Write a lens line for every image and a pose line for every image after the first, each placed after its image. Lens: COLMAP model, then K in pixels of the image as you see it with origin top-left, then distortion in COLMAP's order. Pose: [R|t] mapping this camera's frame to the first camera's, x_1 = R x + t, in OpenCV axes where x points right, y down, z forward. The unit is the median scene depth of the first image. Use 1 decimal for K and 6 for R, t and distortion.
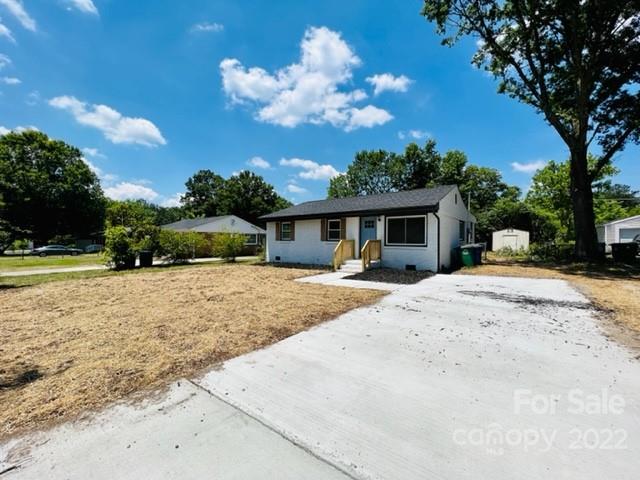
lens RADIAL K [[256.0, 0, 321.3], [0, 256.0, 240.5], [0, 0, 1]] dist [-0.001517, -0.000028]
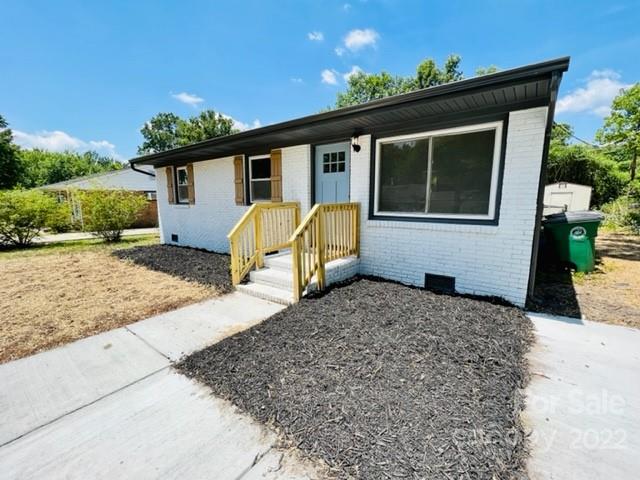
lens RADIAL K [[266.0, 0, 320.3], [0, 266.0, 237.6], [0, 0, 1]] dist [0.004870, 0.000062]
pose [[0.999985, -0.005400, 0.001062, 0.152615], [0.005200, 0.990242, 0.139264, -0.005687], [-0.001803, -0.139257, 0.990255, 0.531597]]
